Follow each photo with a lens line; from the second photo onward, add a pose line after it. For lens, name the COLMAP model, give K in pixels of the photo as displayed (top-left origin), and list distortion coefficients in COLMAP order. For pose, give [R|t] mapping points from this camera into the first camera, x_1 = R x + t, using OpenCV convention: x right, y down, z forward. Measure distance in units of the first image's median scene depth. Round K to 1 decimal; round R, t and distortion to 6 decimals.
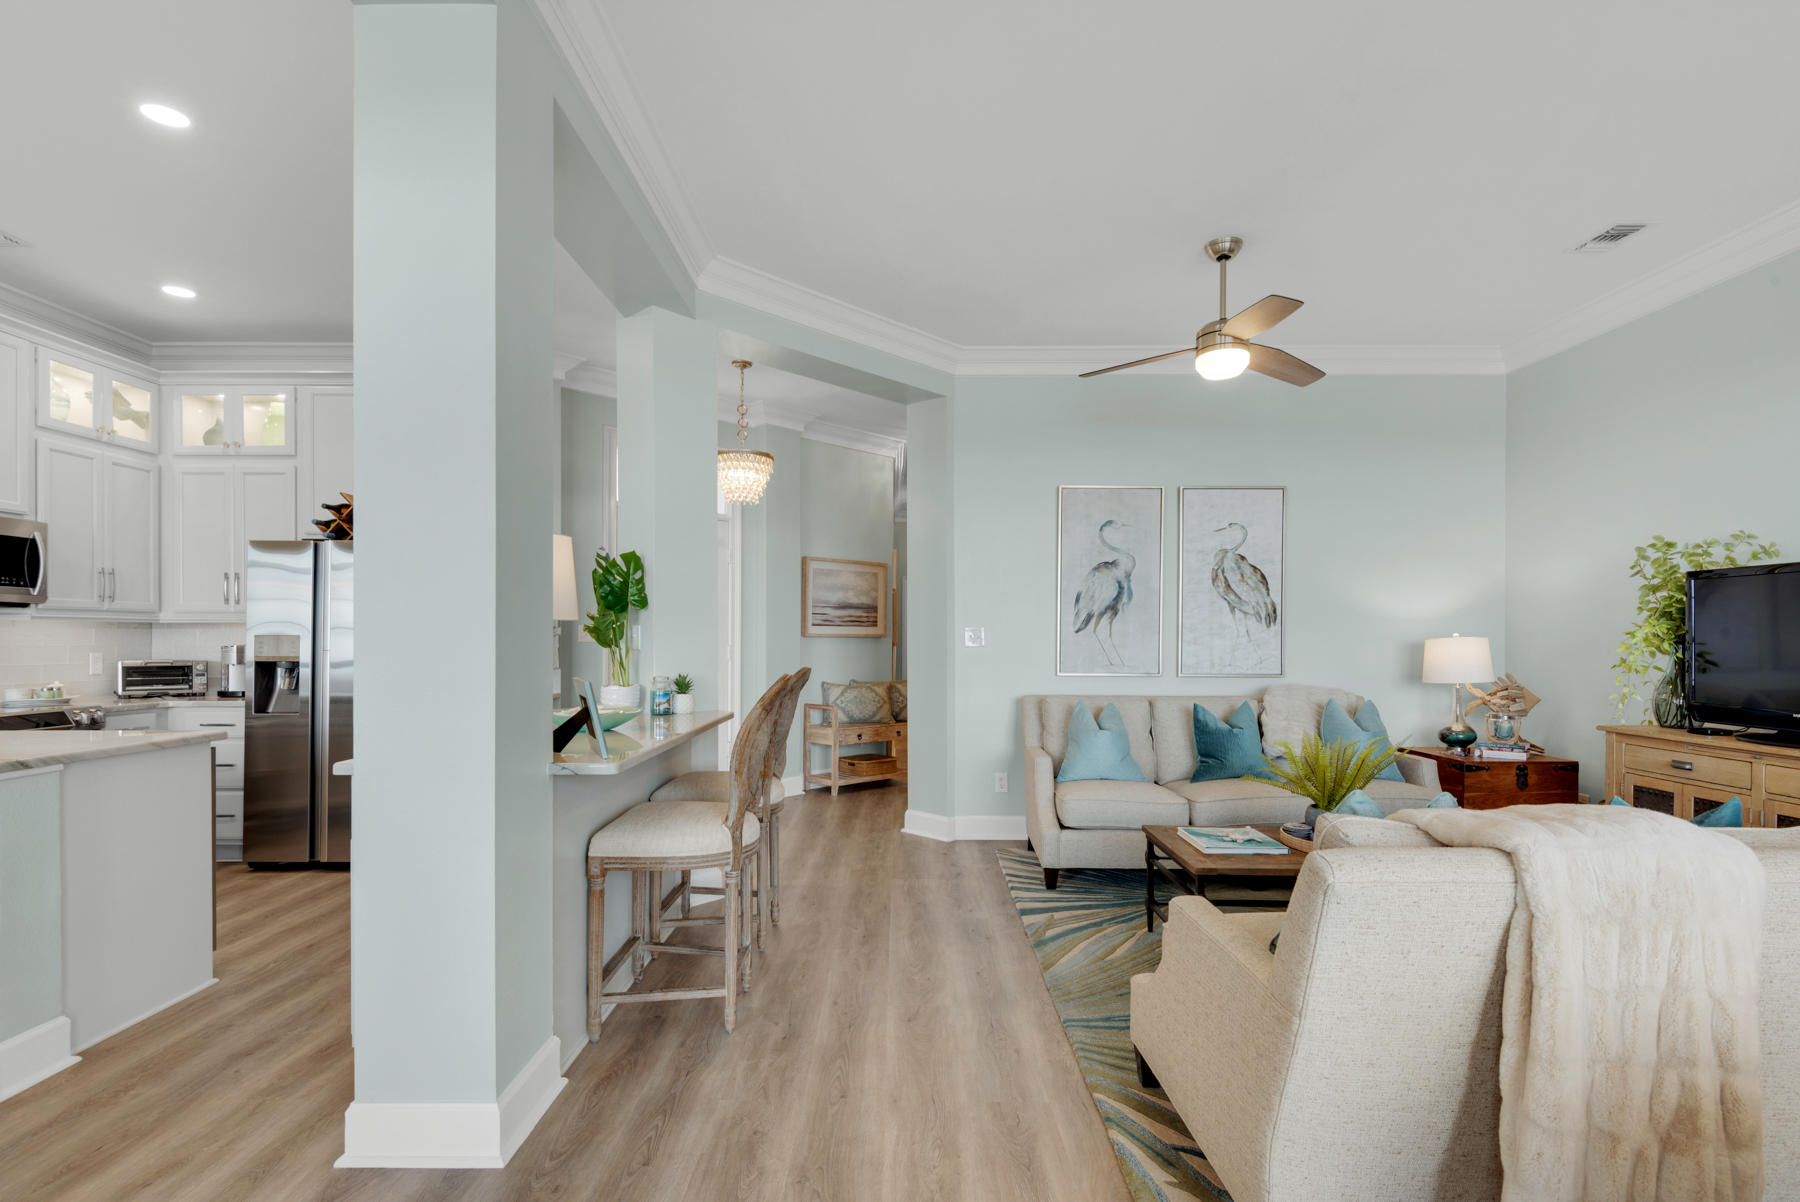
lens RADIAL K [[861.0, 0, 901.7], [0, 861.0, 640.9], [0, 0, 1]] dist [0.021610, -0.016915]
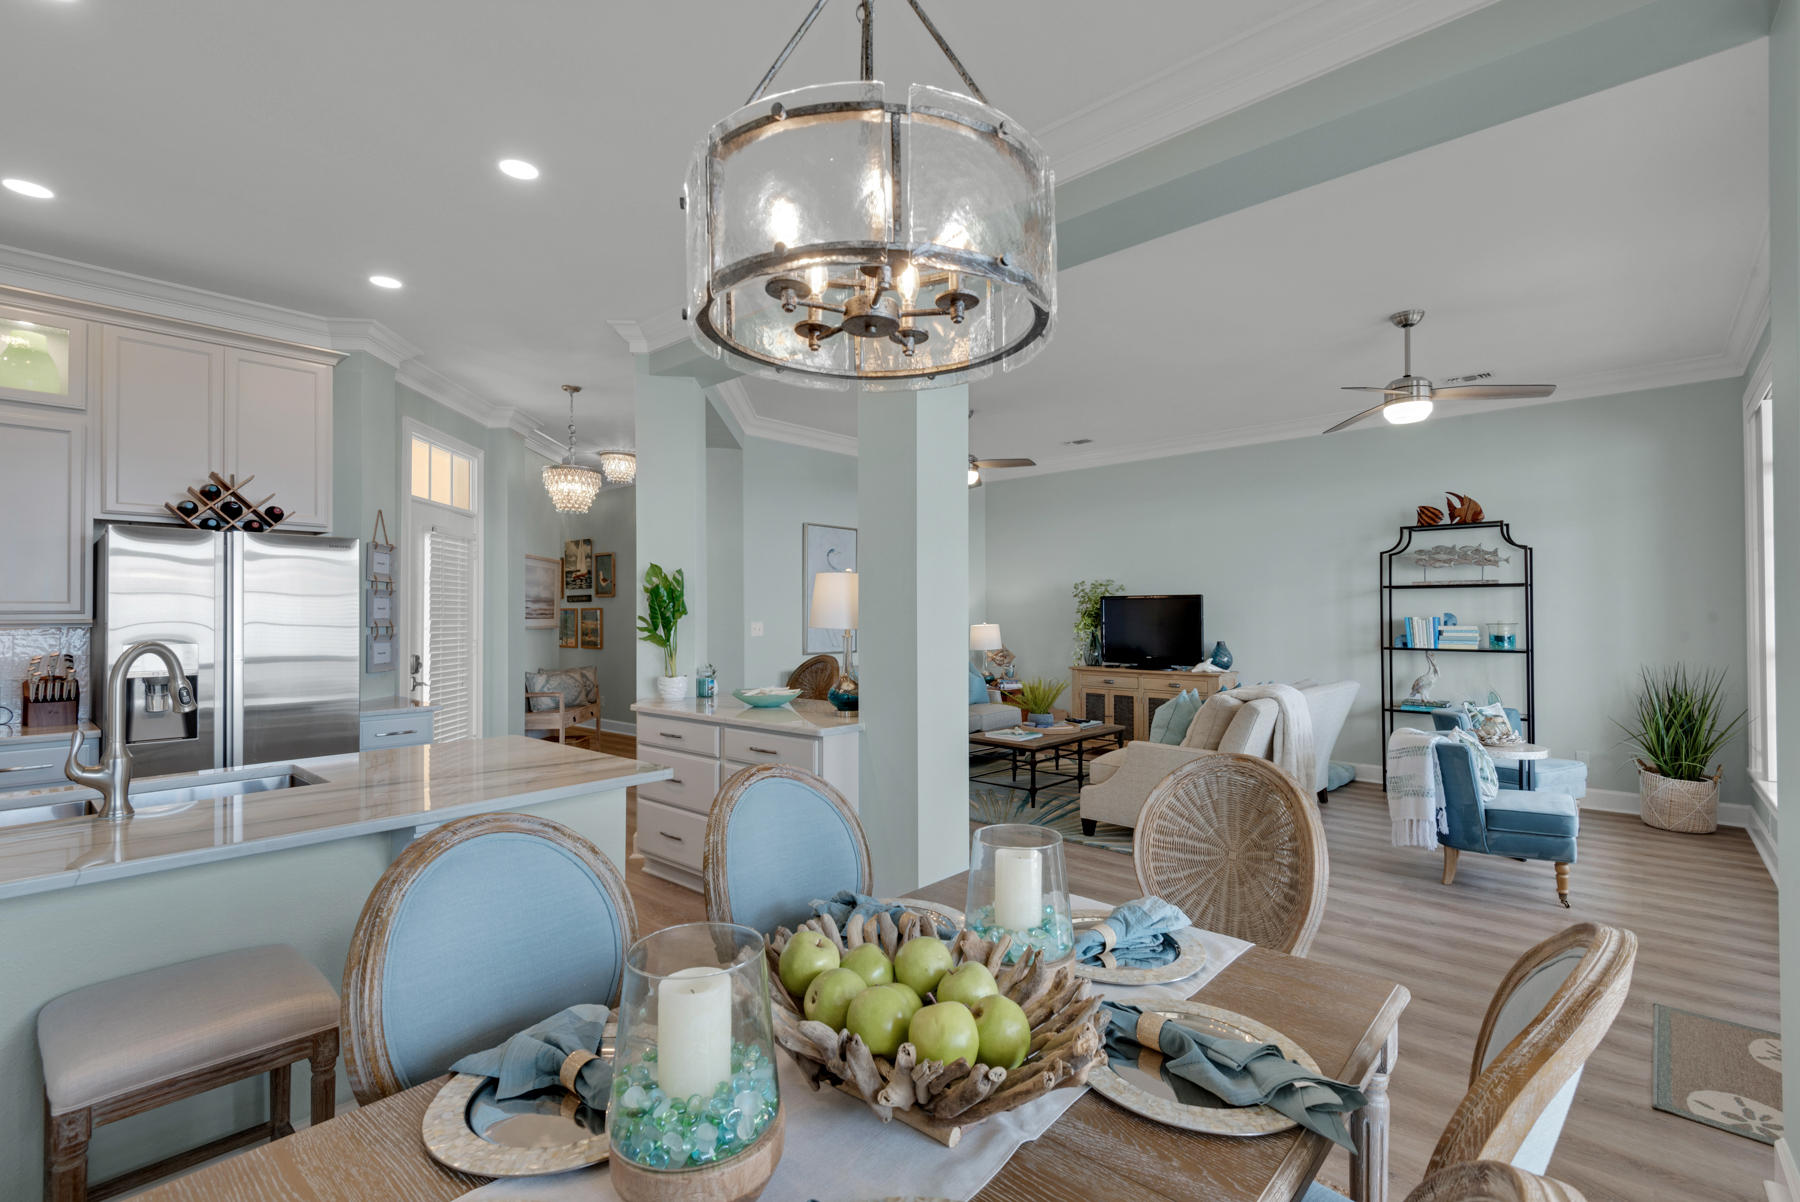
lens RADIAL K [[814.4, 0, 900.0], [0, 814.4, 601.0], [0, 0, 1]] dist [0.036549, -0.015249]
pose [[0.670285, 0.007890, 0.742062, -0.812189], [0.008623, 0.999793, -0.018420, -0.025813], [-0.742054, 0.018746, 0.670078, -0.031144]]
